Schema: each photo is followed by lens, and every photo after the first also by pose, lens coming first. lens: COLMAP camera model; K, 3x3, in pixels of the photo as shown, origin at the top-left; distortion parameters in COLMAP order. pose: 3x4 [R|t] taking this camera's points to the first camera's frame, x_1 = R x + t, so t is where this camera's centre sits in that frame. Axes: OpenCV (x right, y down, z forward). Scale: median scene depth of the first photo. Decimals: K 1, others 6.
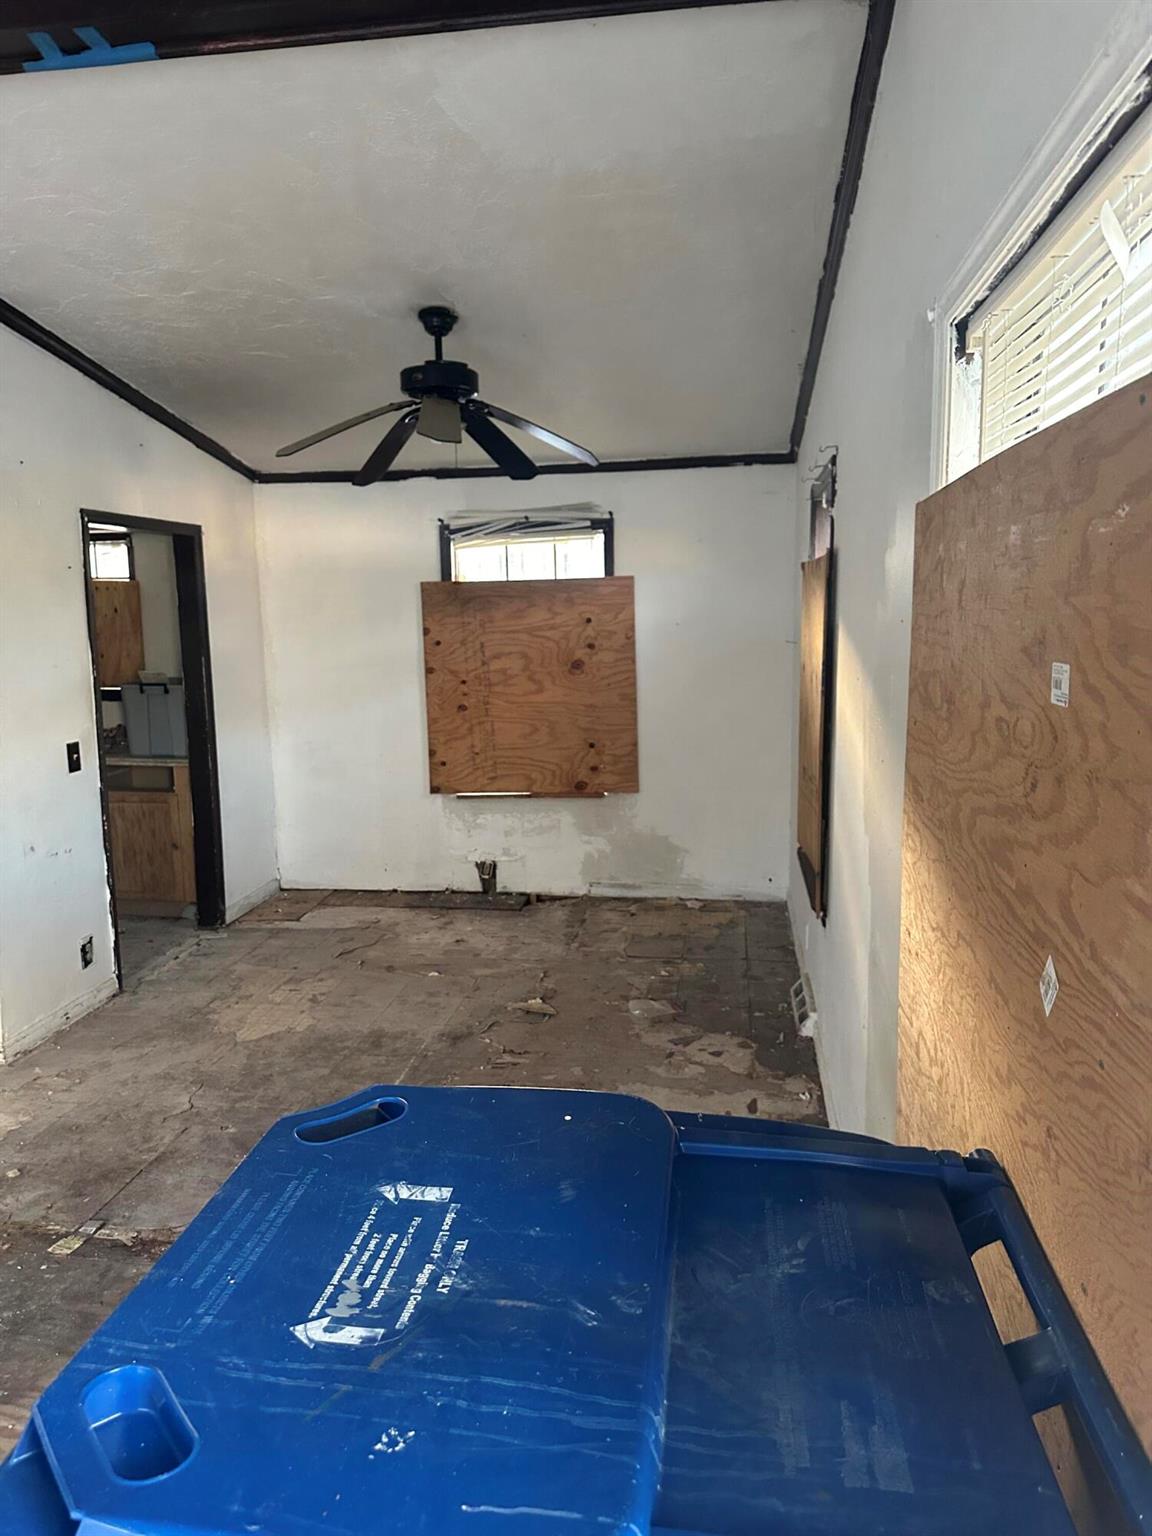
lens RADIAL K [[1084.6, 0, 583.9], [0, 1084.6, 753.6], [0, 0, 1]] dist [0.008143, -0.011833]
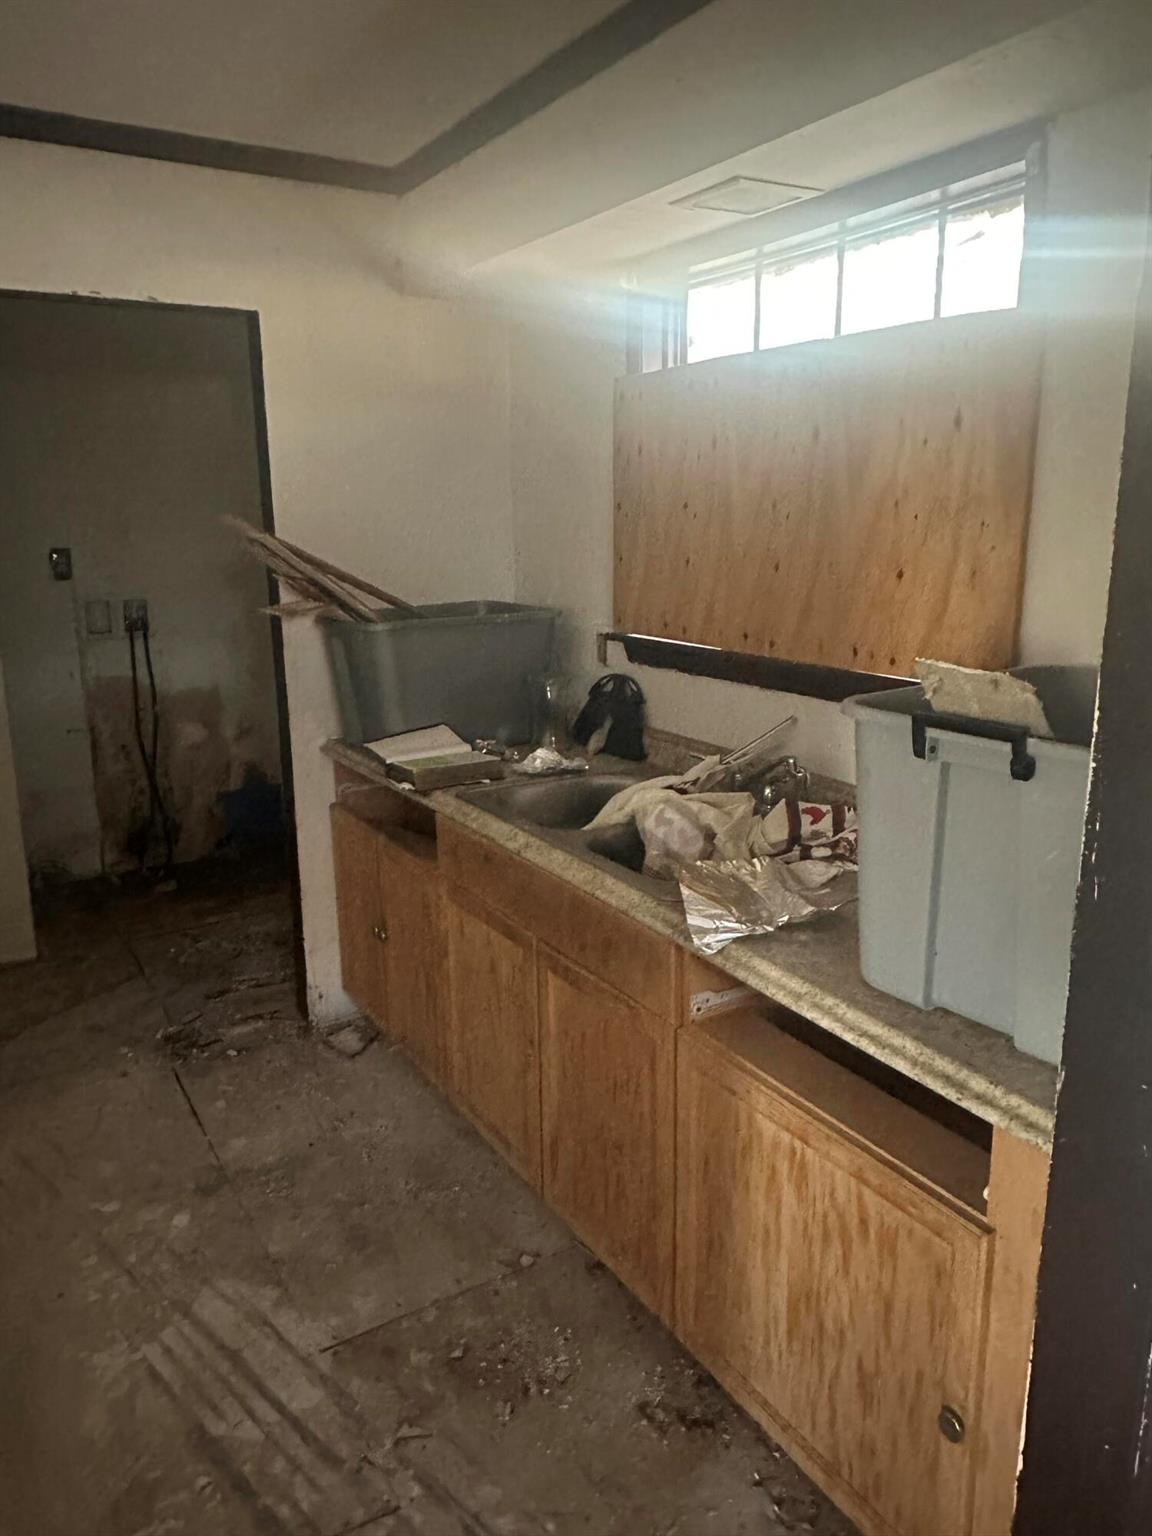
lens RADIAL K [[1084.6, 0, 576.5], [0, 1084.6, 761.8], [0, 0, 1]] dist [0.008143, -0.011833]
pose [[0.633481, 0.182789, -0.751858, -0.279035], [-0.107163, 0.983058, 0.148706, -0.079205], [0.766302, -0.013631, 0.642336, 0.791476]]
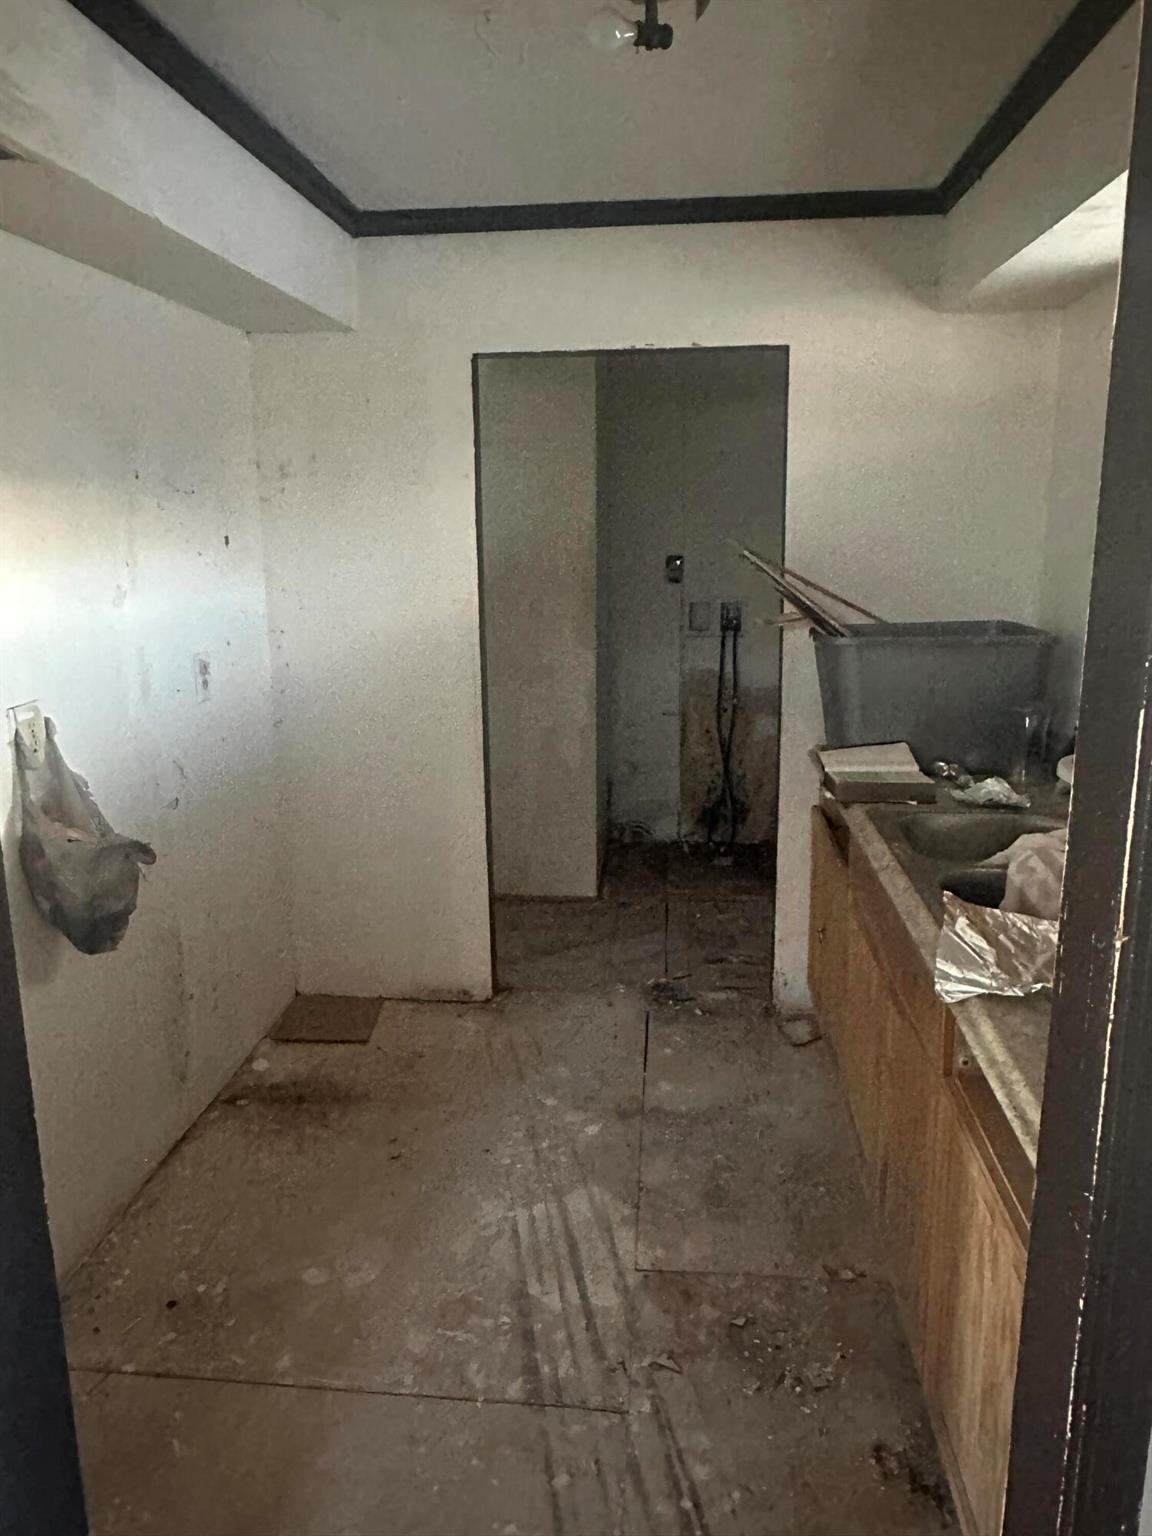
lens RADIAL K [[1084.6, 0, 567.2], [0, 1084.6, 765.2], [0, 0, 1]] dist [0.008143, -0.011833]
pose [[0.043363, 0.232352, -0.971665, -0.215200], [-0.126797, 0.965995, 0.225338, -0.097916], [0.990980, 0.113433, 0.071350, 0.876230]]
